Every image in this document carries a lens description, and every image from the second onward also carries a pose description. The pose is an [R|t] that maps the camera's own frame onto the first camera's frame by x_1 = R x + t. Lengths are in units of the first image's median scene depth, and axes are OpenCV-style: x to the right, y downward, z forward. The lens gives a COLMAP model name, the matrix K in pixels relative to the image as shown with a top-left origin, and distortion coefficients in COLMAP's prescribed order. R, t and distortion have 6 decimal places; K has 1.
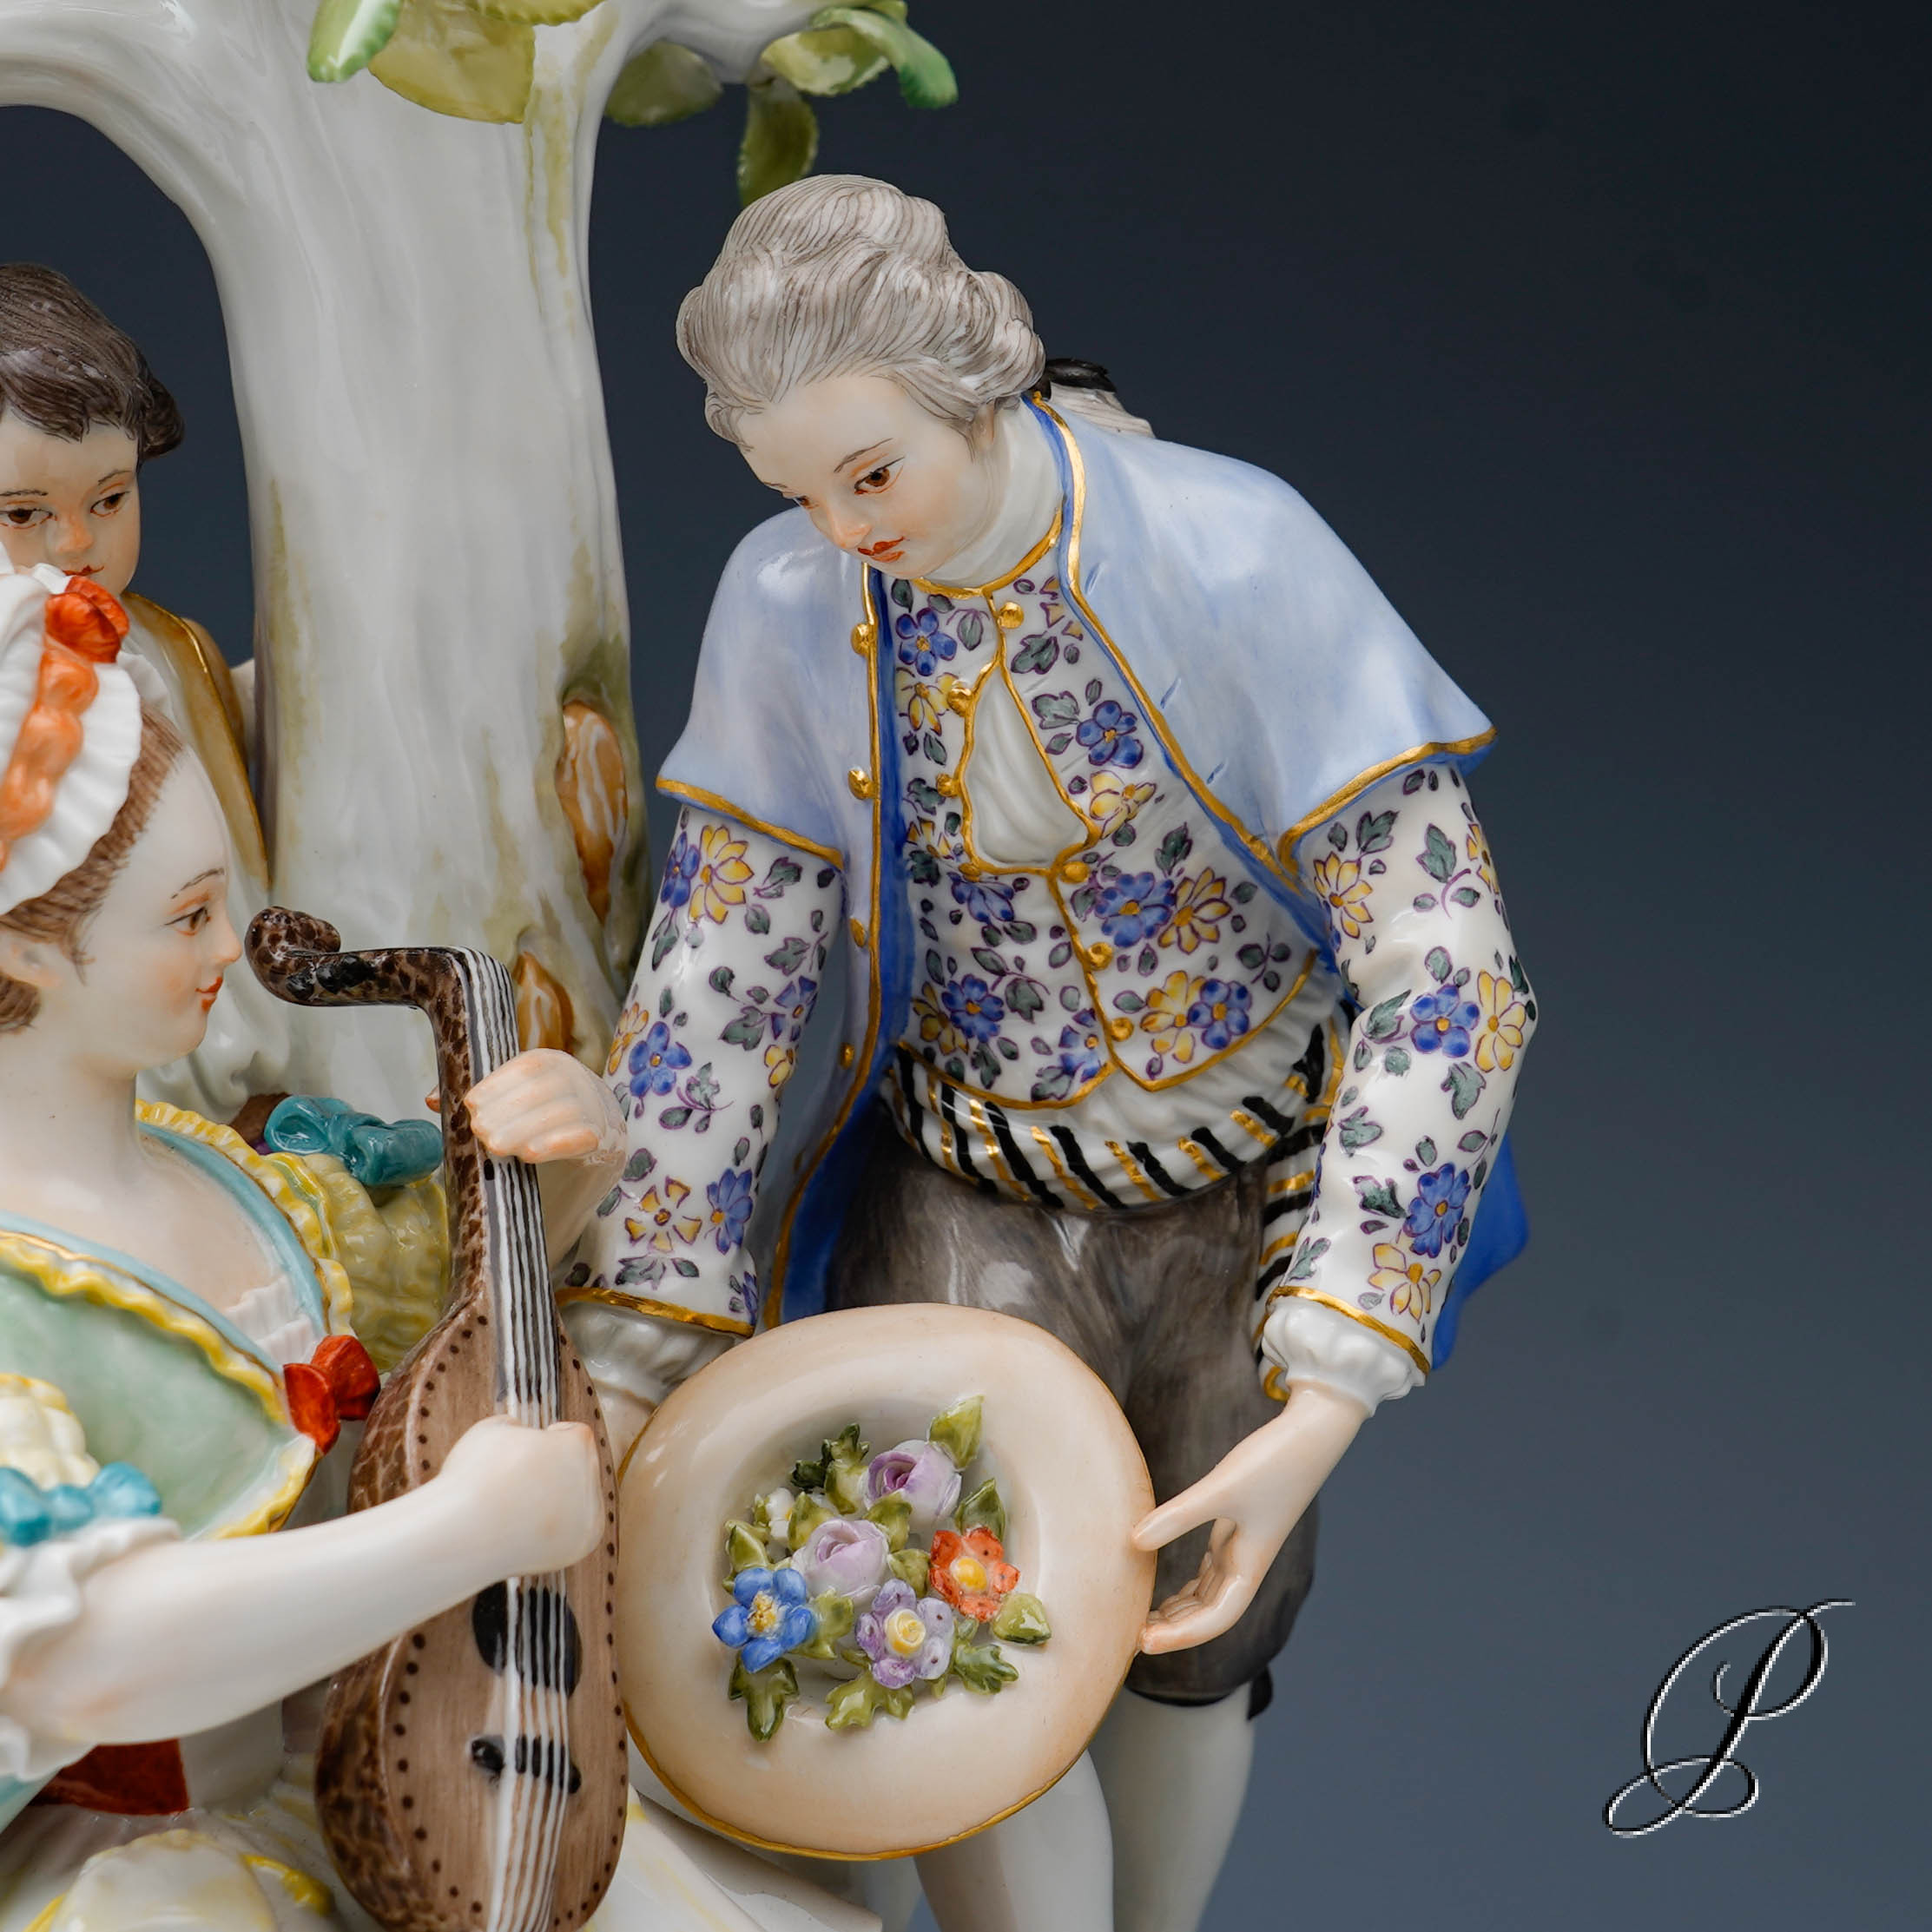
lens RADIAL K [[4217.8, 0, 1159.4], [0, 4217.8, 599.7], [0, 0, 1]] dist [0.001999, -0.086062]
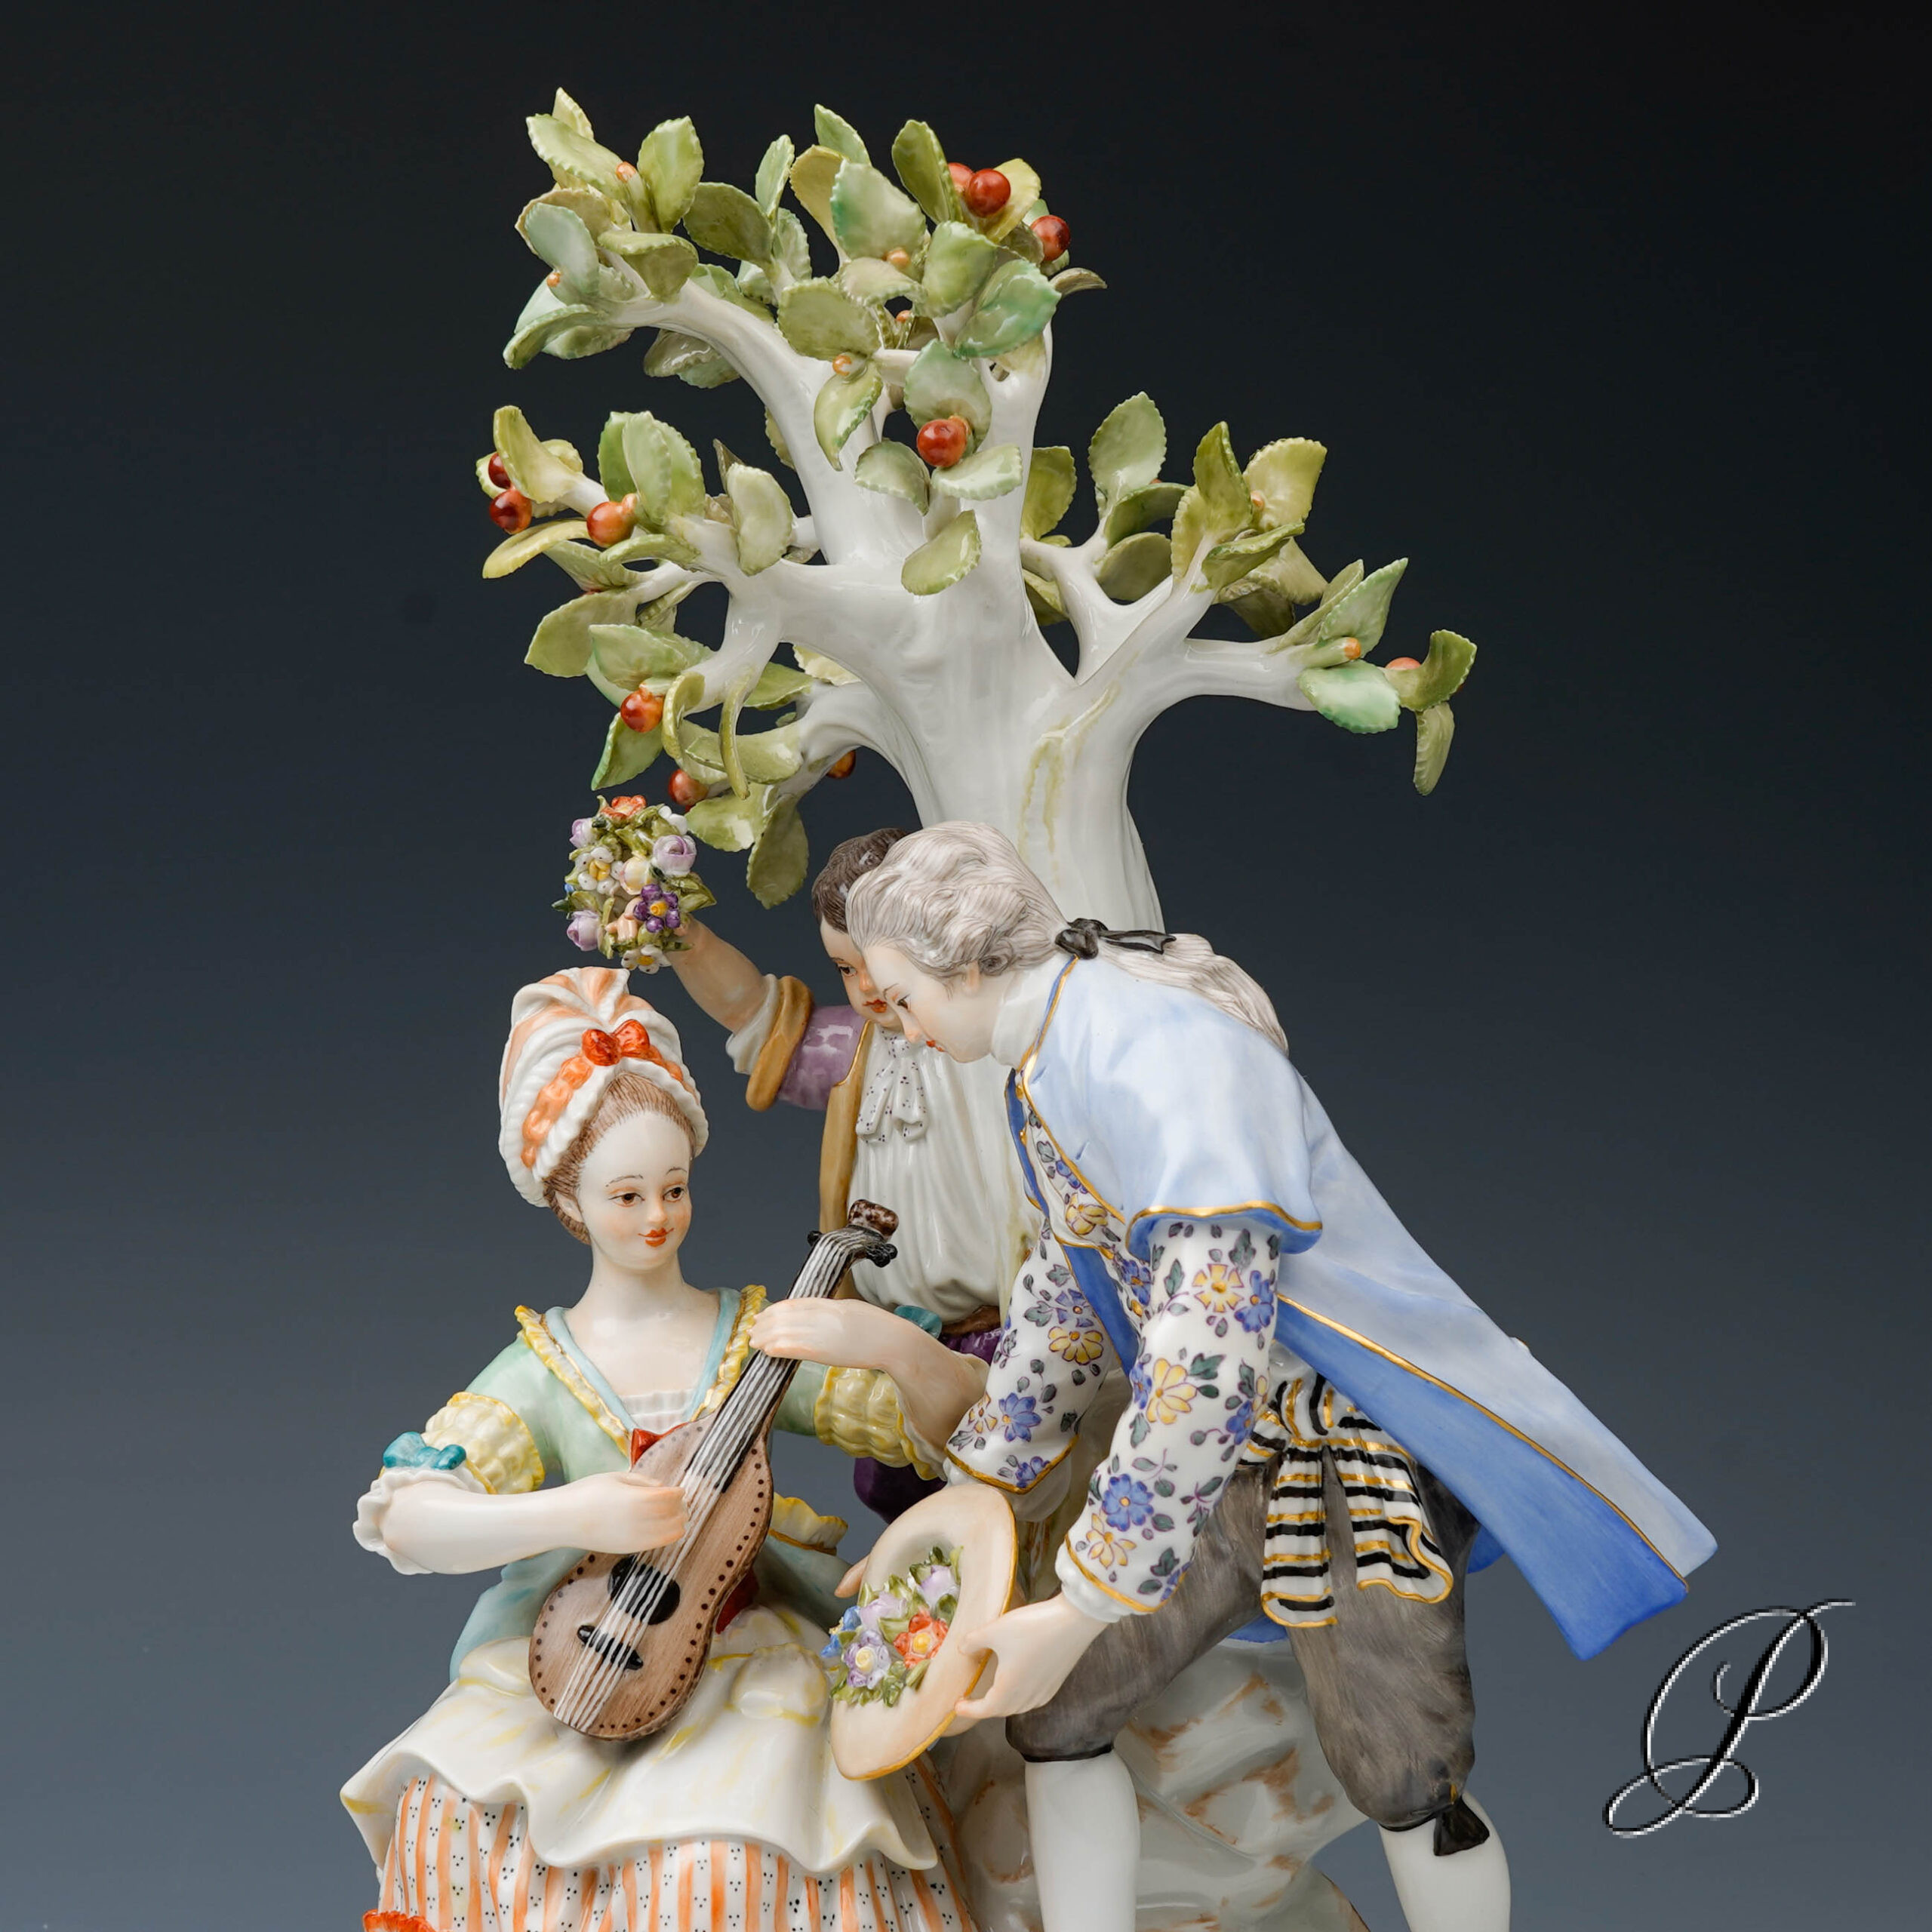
lens RADIAL K [[3967.4, 0, 914.2], [0, 3967.4, 1031.3], [0, 0, 1]] dist [0.008938, -0.143427]
pose [[0.380883, 0.110282, -0.918023, 1.339050], [-0.022101, 0.993664, 0.110199, -0.185190], [0.924359, -0.021683, 0.380907, 0.363907]]
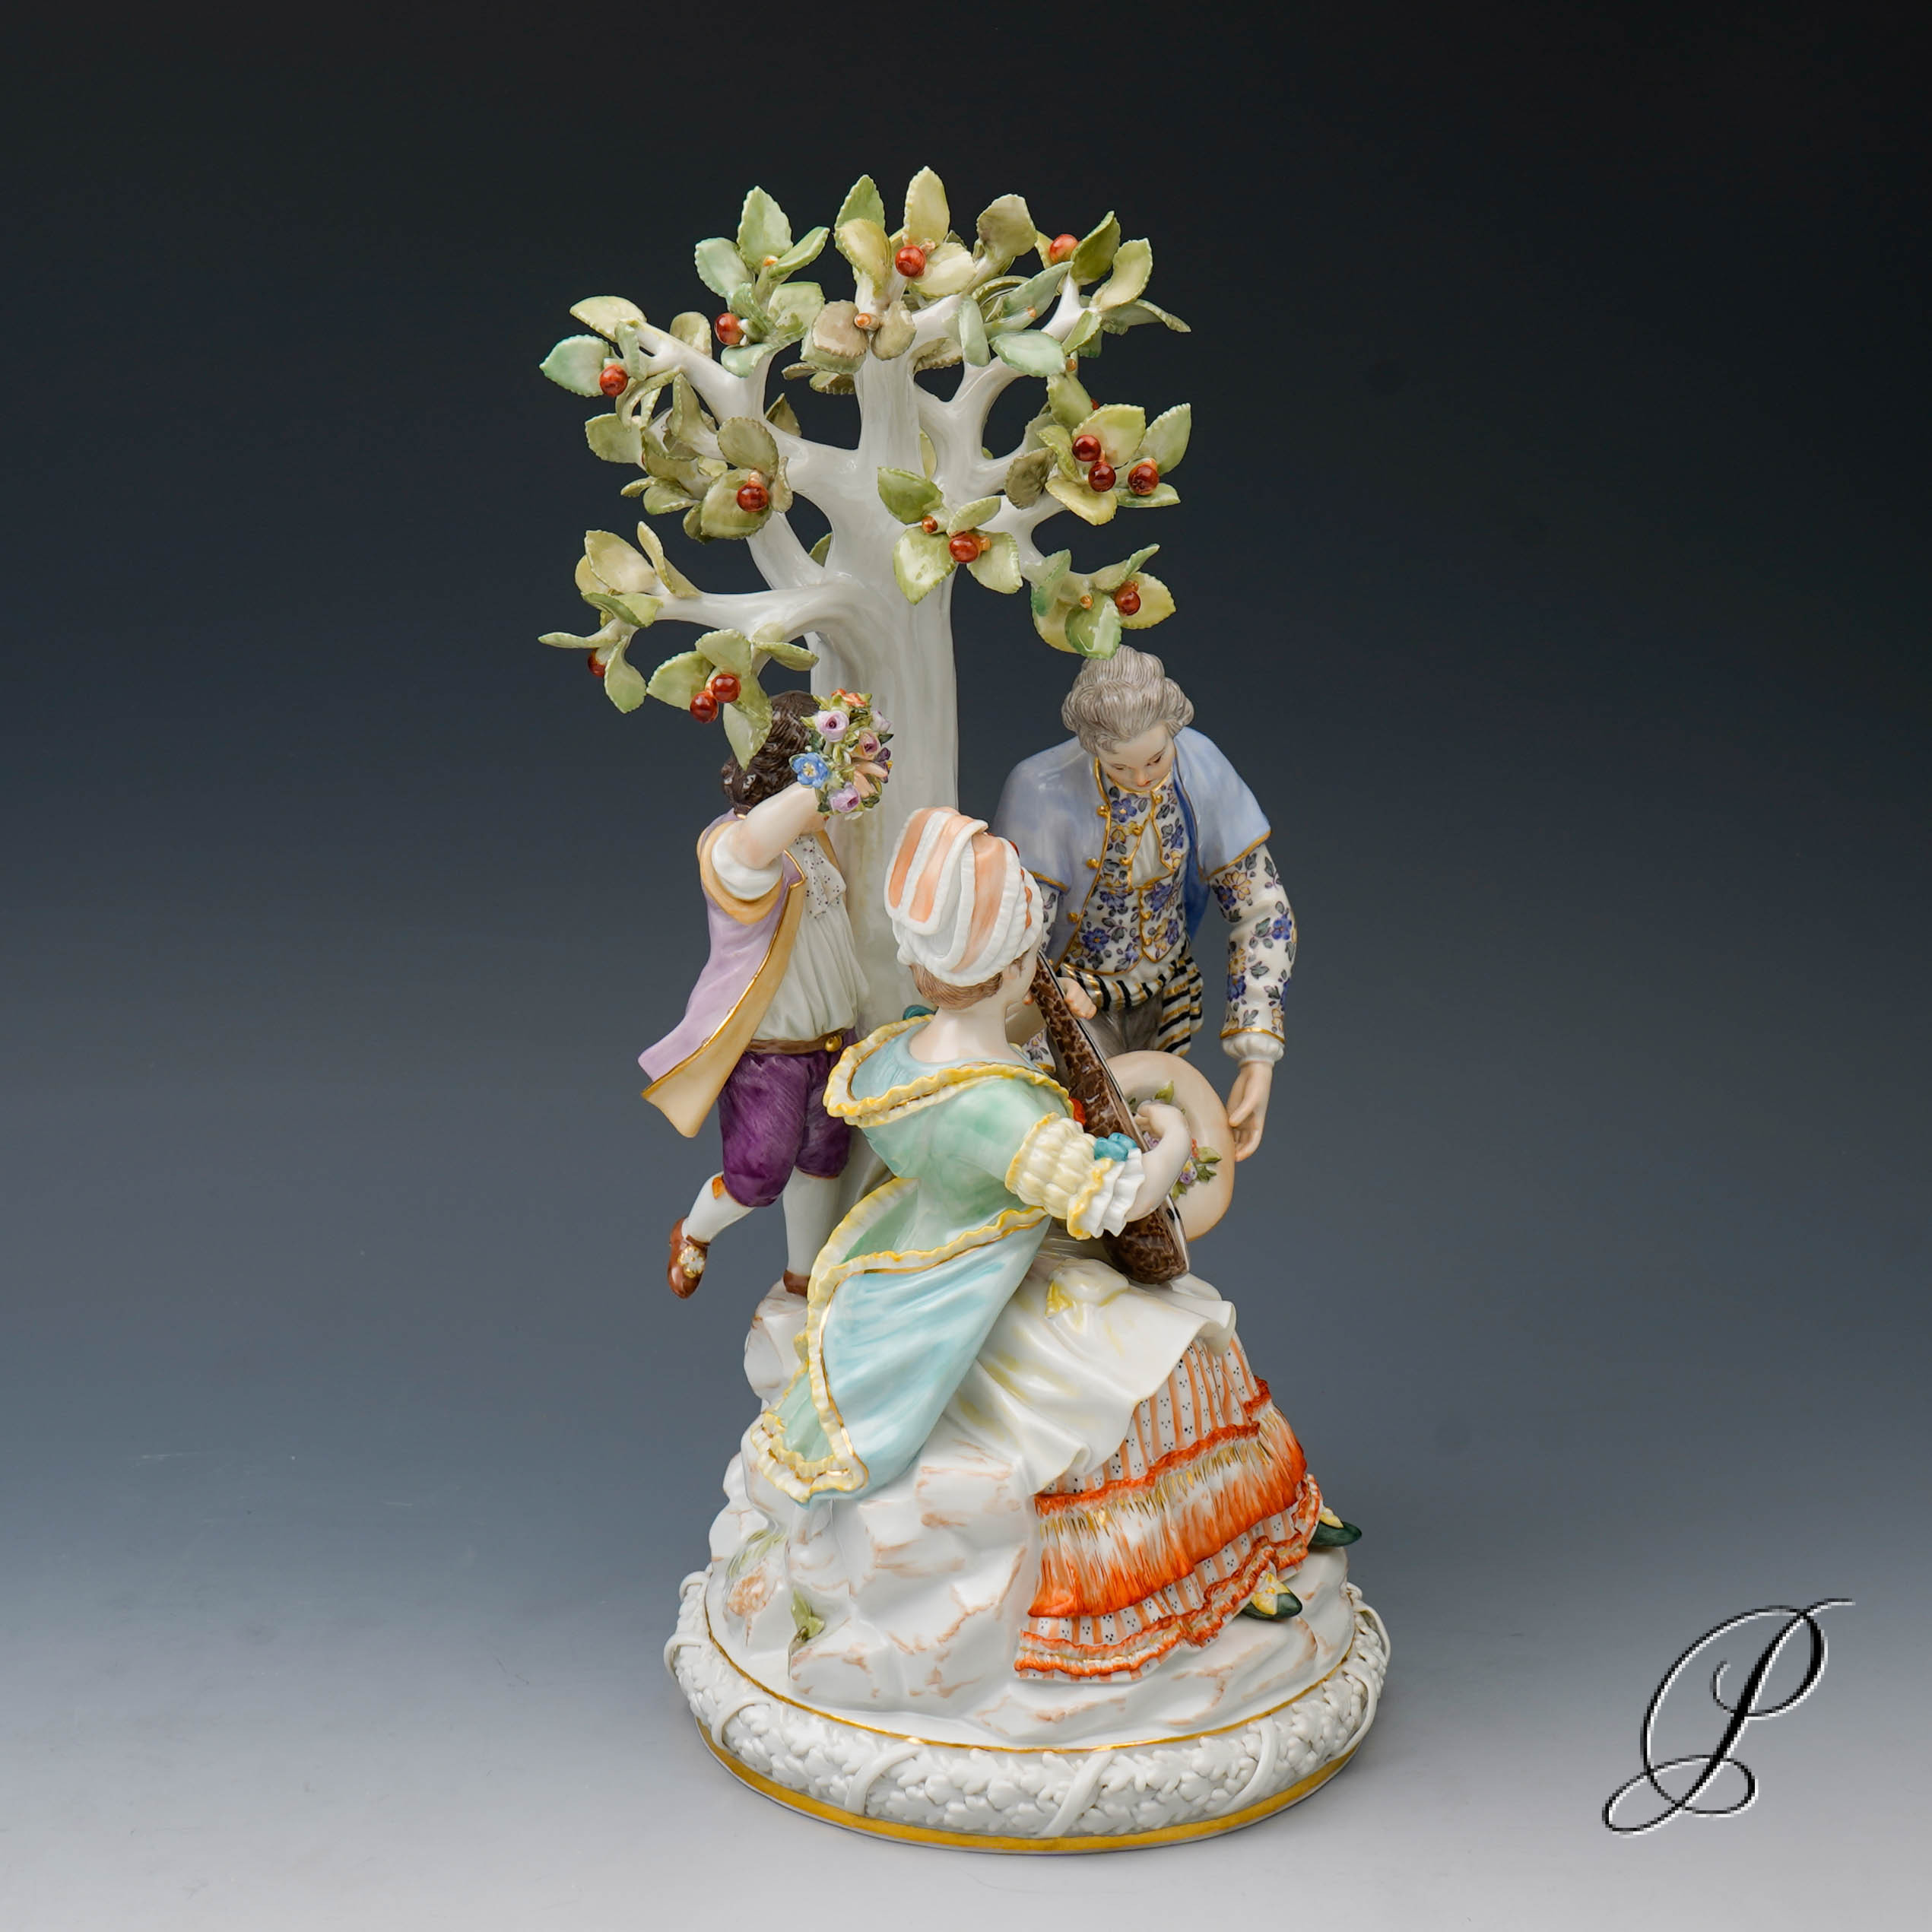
lens RADIAL K [[4002.9, 0, 1059.1], [0, 4002.9, 743.2], [0, 0, 1]] dist [-0.034120, 0.176464]
pose [[0.821717, -0.087461, 0.563145, -1.507581], [0.021558, 0.992217, 0.122643, -0.342793], [-0.569488, -0.088638, 0.817206, -1.049194]]
